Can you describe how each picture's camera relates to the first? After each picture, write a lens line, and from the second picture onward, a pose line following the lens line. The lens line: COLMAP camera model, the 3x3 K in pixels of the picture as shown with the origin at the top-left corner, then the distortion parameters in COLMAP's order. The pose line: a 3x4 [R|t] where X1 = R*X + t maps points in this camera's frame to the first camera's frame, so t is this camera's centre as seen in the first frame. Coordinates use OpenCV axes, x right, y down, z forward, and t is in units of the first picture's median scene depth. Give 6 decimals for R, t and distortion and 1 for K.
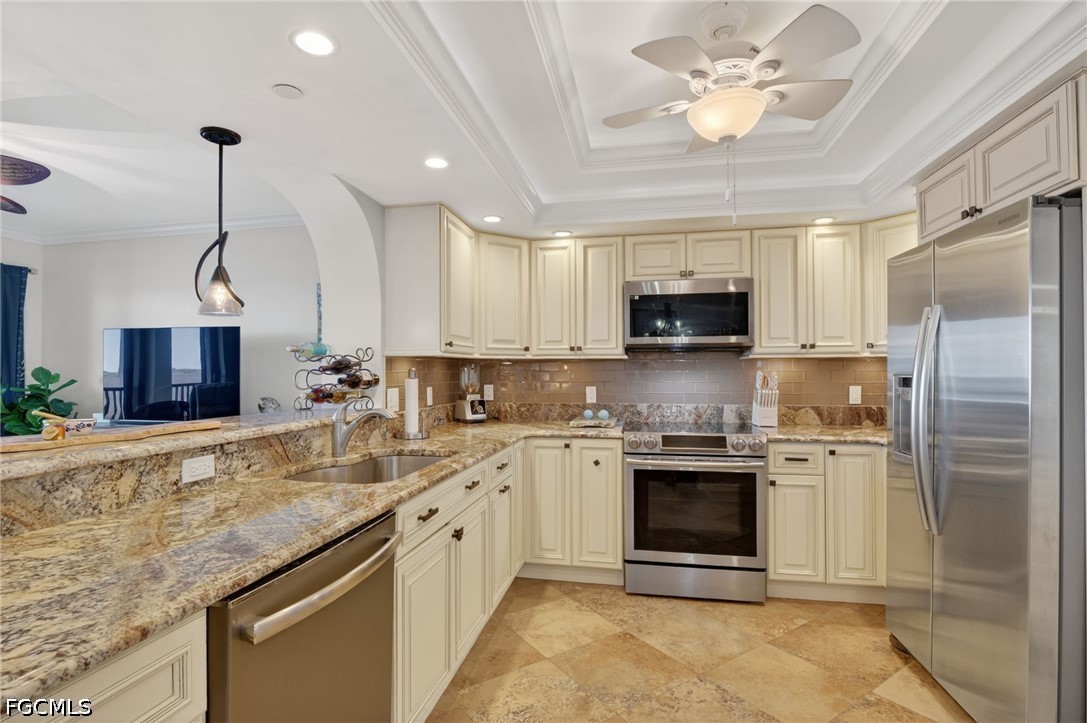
lens RADIAL K [[523.2, 0, 536.9], [0, 523.2, 367.9], [0, 0, 1]] dist [-0.018693, -0.001166]
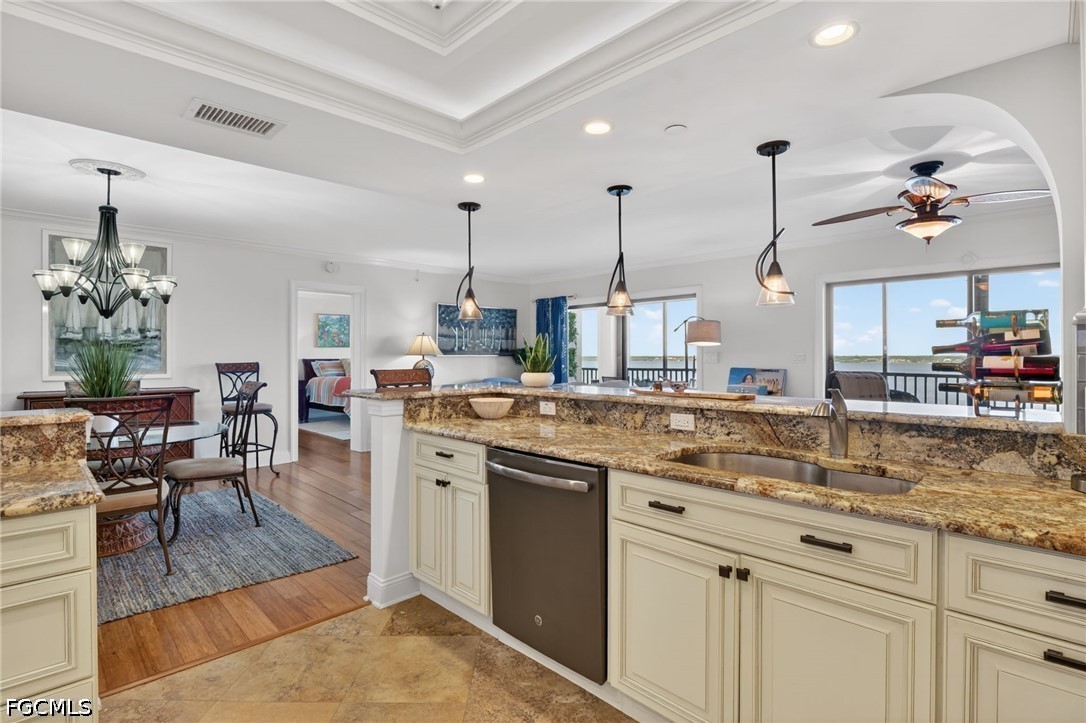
lens RADIAL K [[522.8, 0, 541.0], [0, 522.8, 357.5], [0, 0, 1]] dist [-0.018693, -0.001166]
pose [[-0.552188, 0.004809, -0.833706, 0.428768], [0.008374, 0.999965, 0.000222, 0.007270], [0.833677, -0.006859, -0.552209, 0.826530]]
